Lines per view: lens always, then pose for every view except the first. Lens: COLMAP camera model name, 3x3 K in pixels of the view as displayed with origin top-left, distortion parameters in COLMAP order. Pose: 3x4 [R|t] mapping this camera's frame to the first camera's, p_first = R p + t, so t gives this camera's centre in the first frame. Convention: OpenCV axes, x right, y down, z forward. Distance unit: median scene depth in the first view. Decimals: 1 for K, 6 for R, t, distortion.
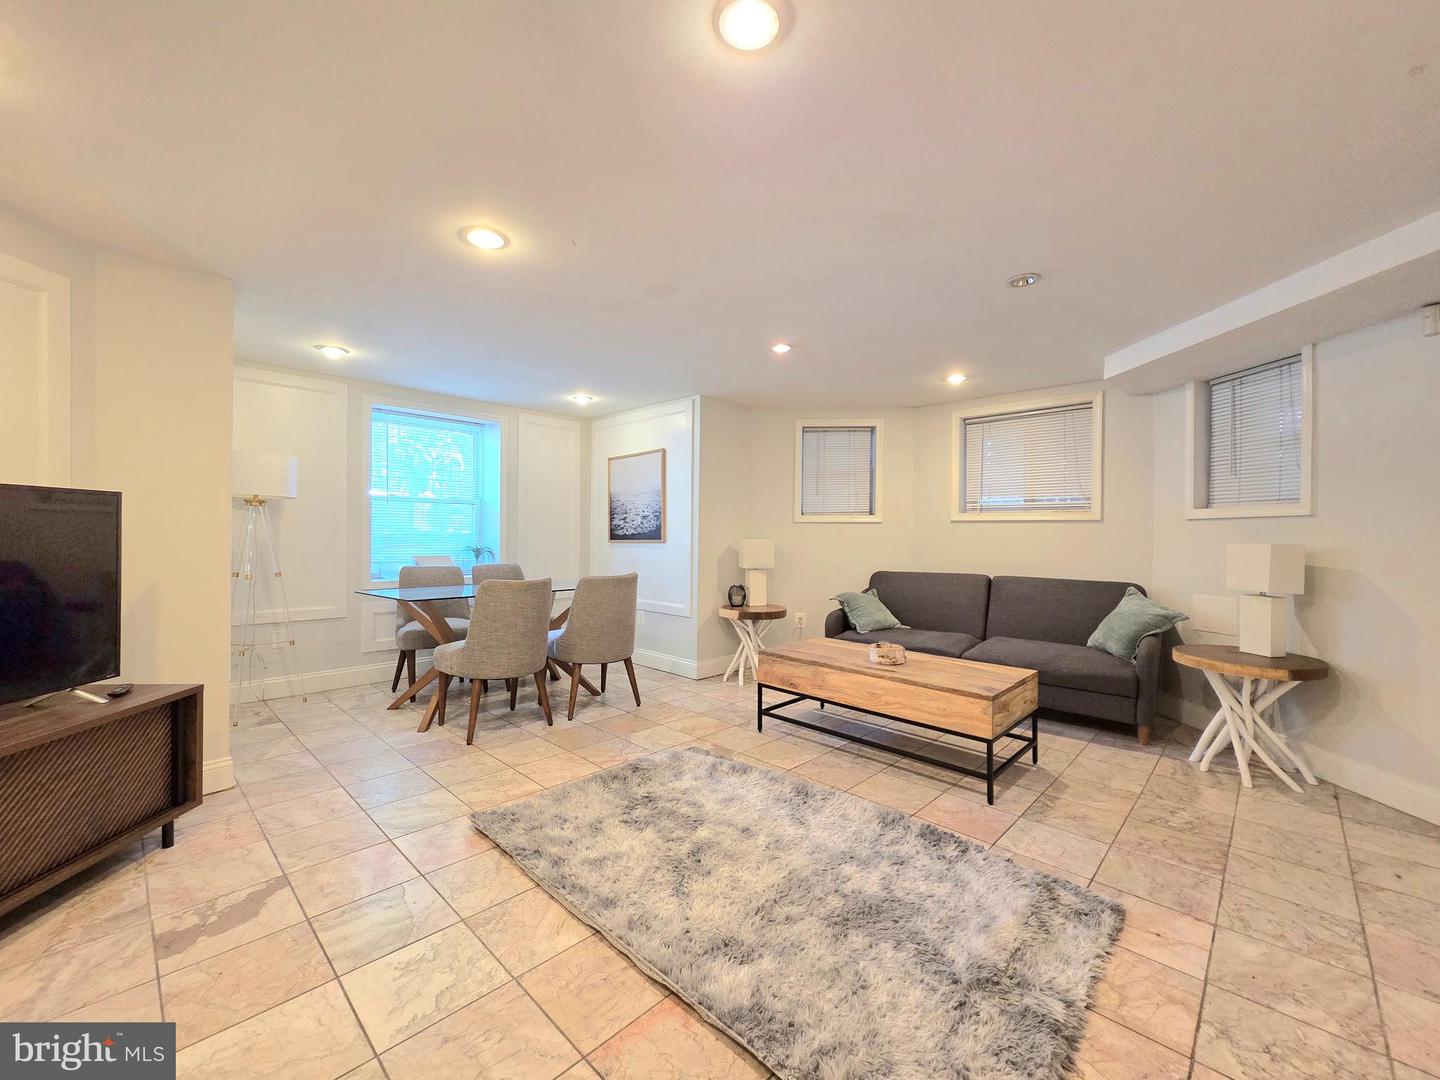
lens RADIAL K [[589.9, 0, 714.5], [0, 589.9, 536.5], [0, 0, 1]] dist [0.006752, -0.001678]
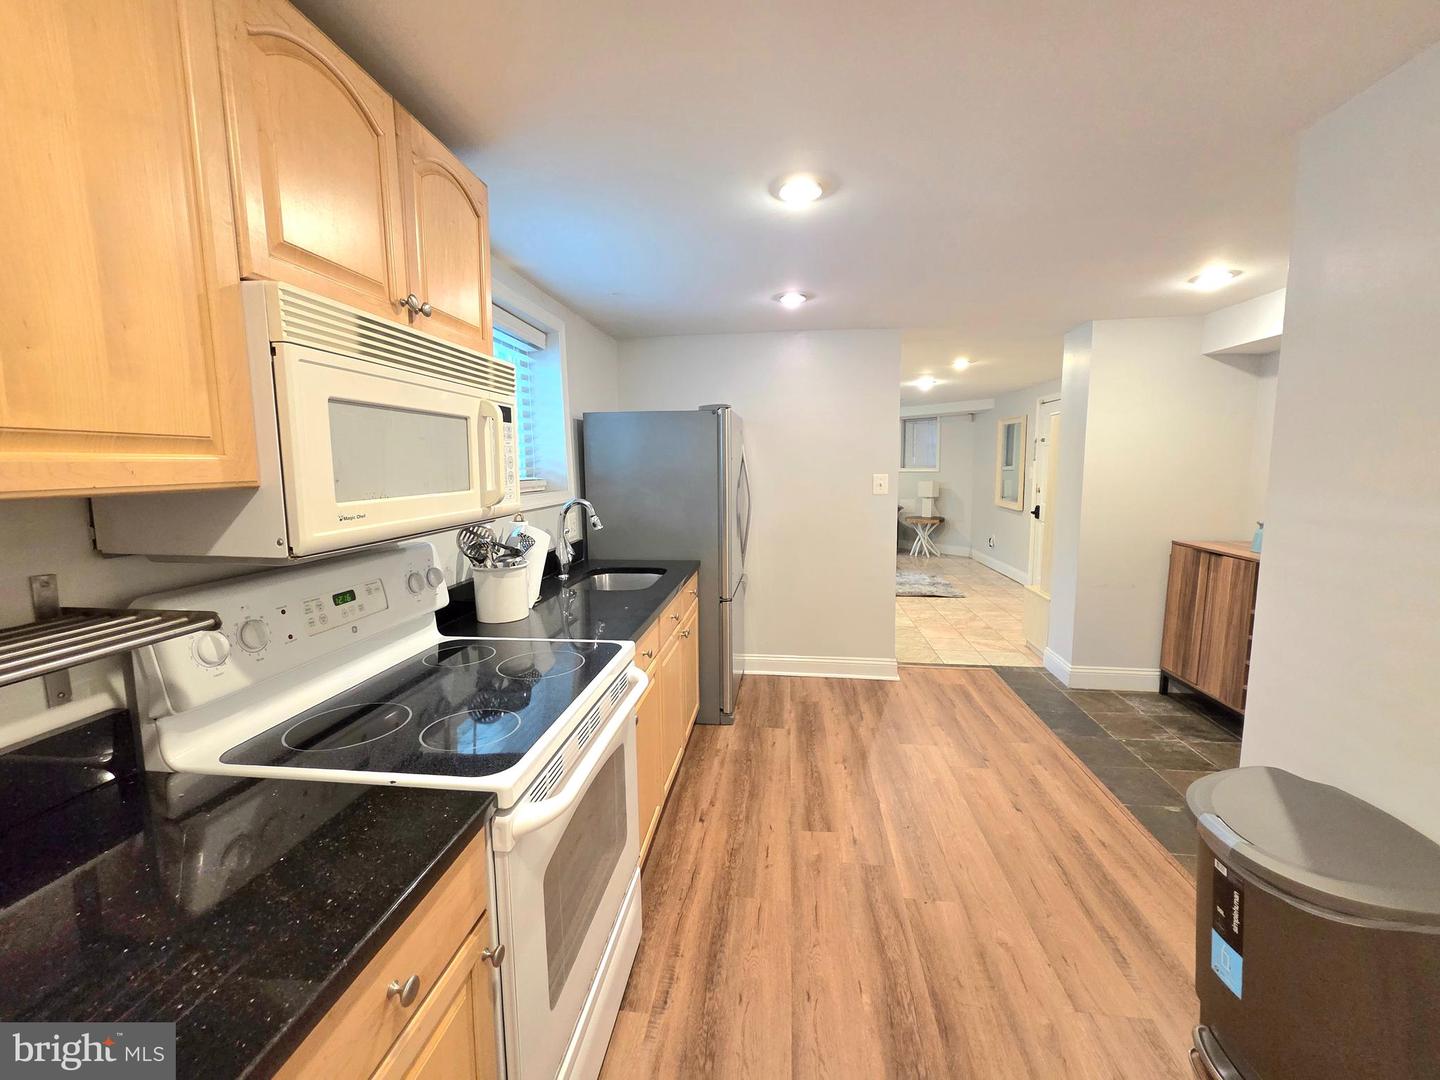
lens RADIAL K [[589.9, 0, 715.8], [0, 589.9, 534.0], [0, 0, 1]] dist [0.006752, -0.001678]
pose [[0.798778, -0.090773, 0.594739, -1.371542], [0.024138, 0.992592, 0.119078, -0.081939], [-0.601142, -0.080761, 0.795051, -0.597164]]
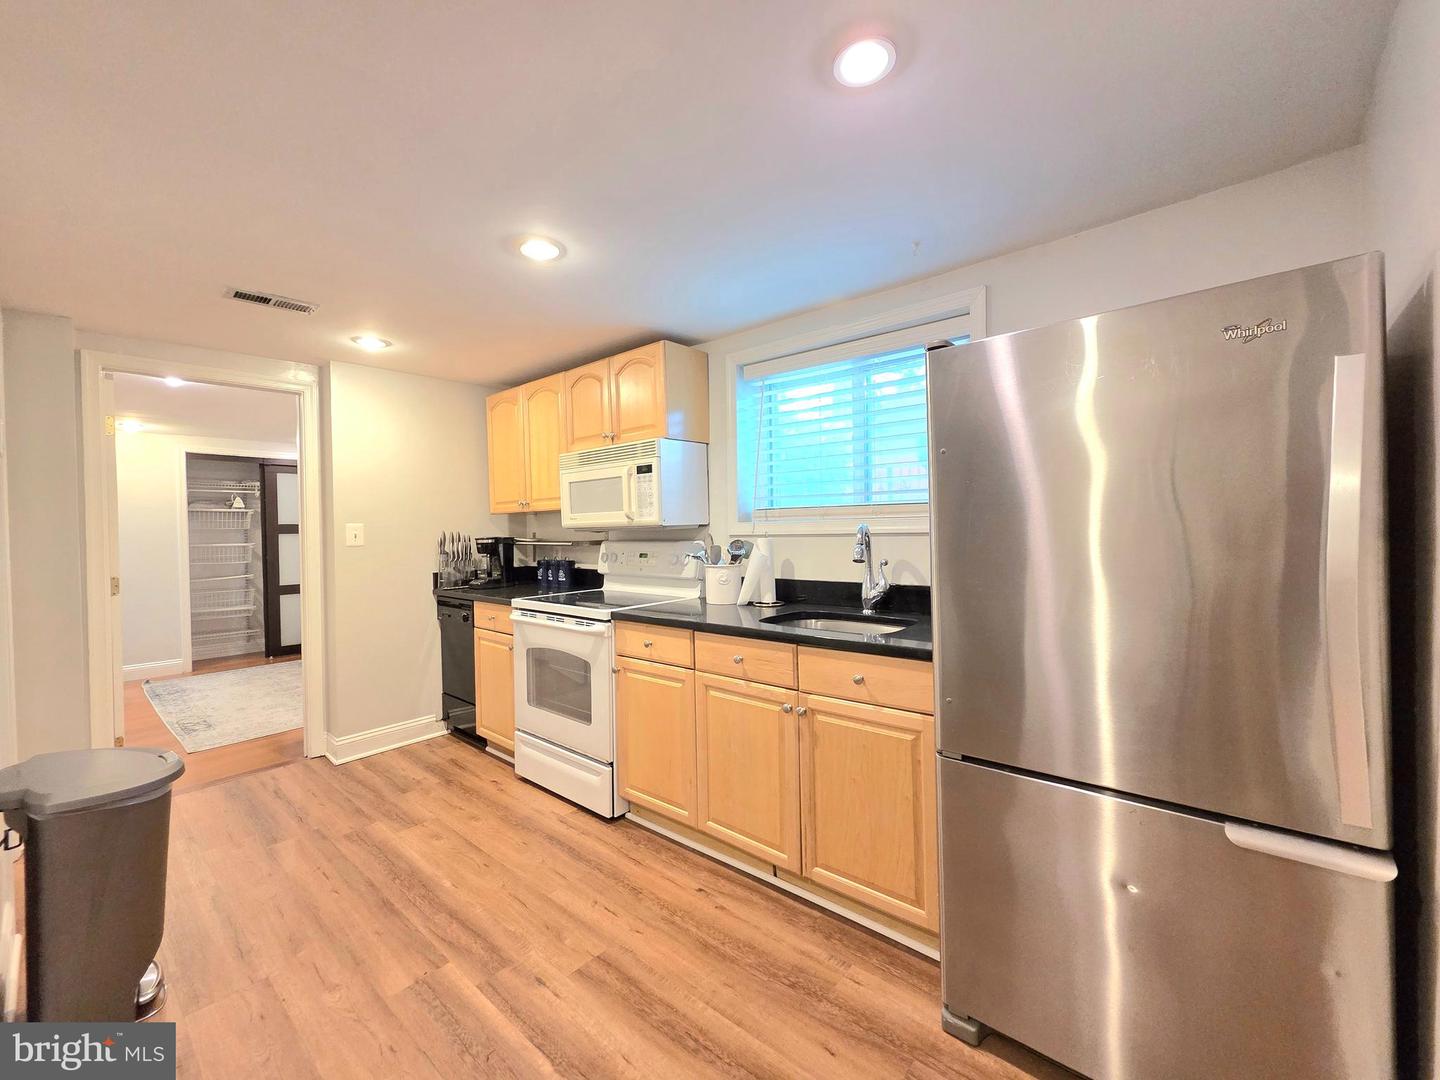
lens RADIAL K [[589.9, 0, 714.9], [0, 589.9, 534.4], [0, 0, 1]] dist [0.006752, -0.001678]
pose [[0.051786, 0.000702, -0.998658, -0.500666], [0.014260, 0.999897, 0.001442, -0.037999], [0.998556, -0.014316, 0.051770, -0.130268]]
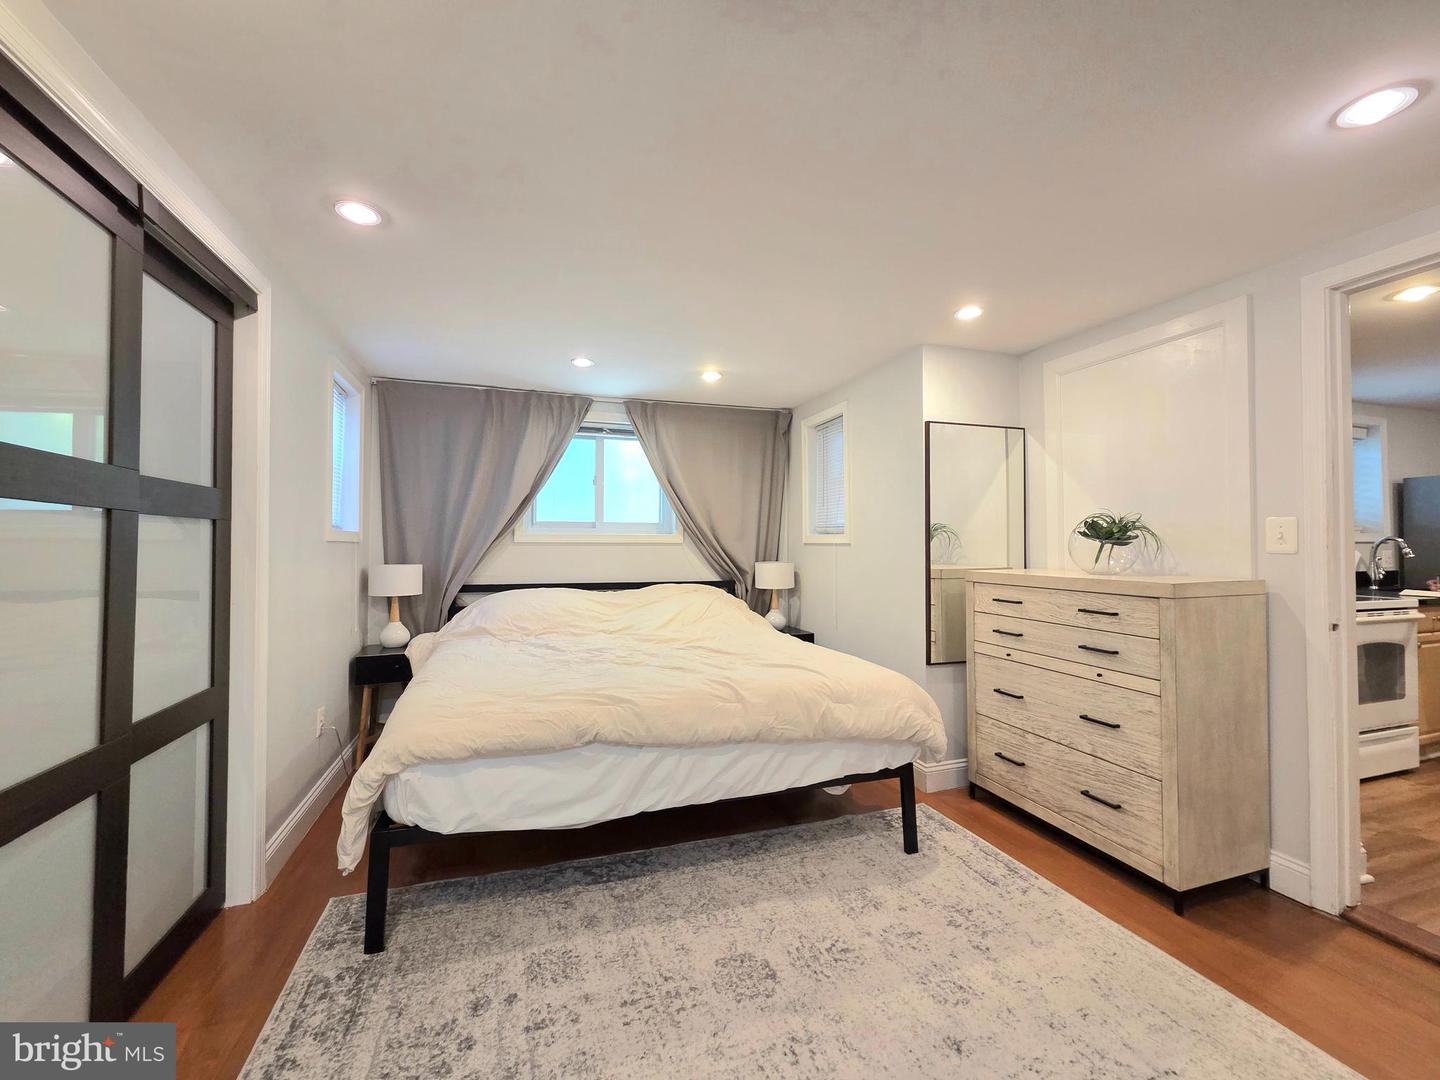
lens RADIAL K [[589.9, 0, 712.0], [0, 589.9, 538.2], [0, 0, 1]] dist [0.006752, -0.001678]
pose [[0.890333, -0.012613, -0.455135, -1.672293], [0.004294, 0.999804, -0.019308, -0.026563], [0.455289, 0.015236, 0.890213, -1.416654]]
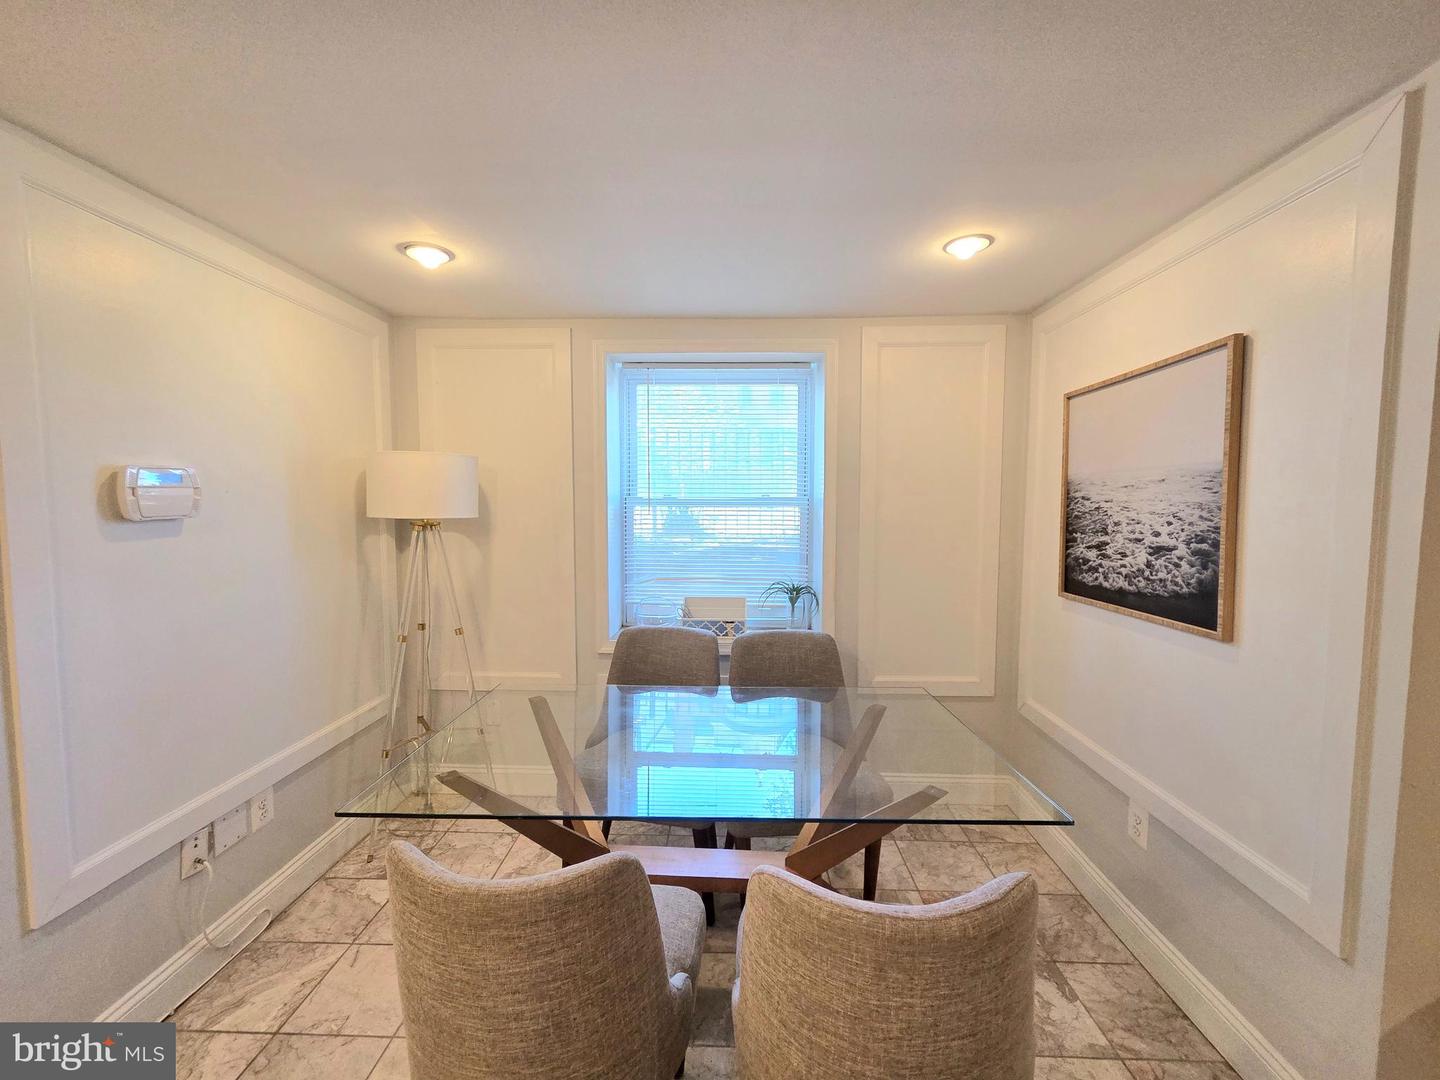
lens RADIAL K [[589.9, 0, 717.7], [0, 589.9, 532.3], [0, 0, 1]] dist [0.006752, -0.001678]
pose [[0.676434, 0.037296, -0.735558, -0.051731], [0.000450, 0.998696, 0.051052, -0.082027], [0.736503, -0.034864, 0.675535, 0.768073]]
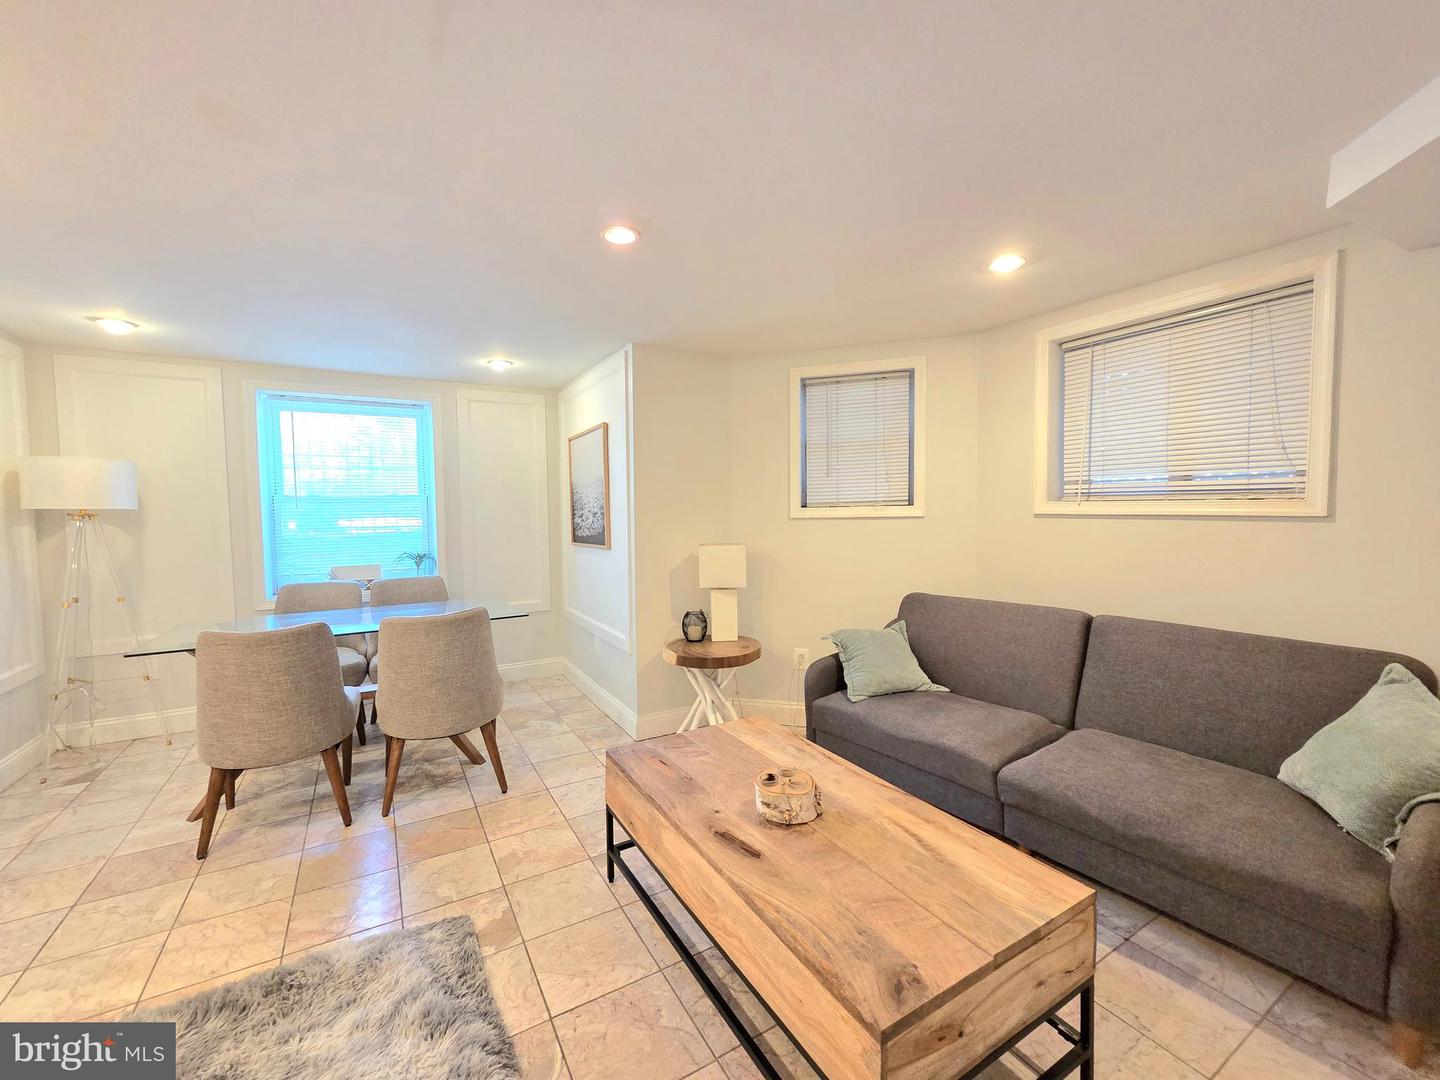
lens RADIAL K [[589.9, 0, 716.6], [0, 589.9, 535.3], [0, 0, 1]] dist [0.006752, -0.001678]
pose [[0.962804, -0.007546, -0.270096, 0.318677], [0.019743, 0.998903, 0.042468, -0.047422], [0.269480, -0.046221, 0.961896, 0.413682]]
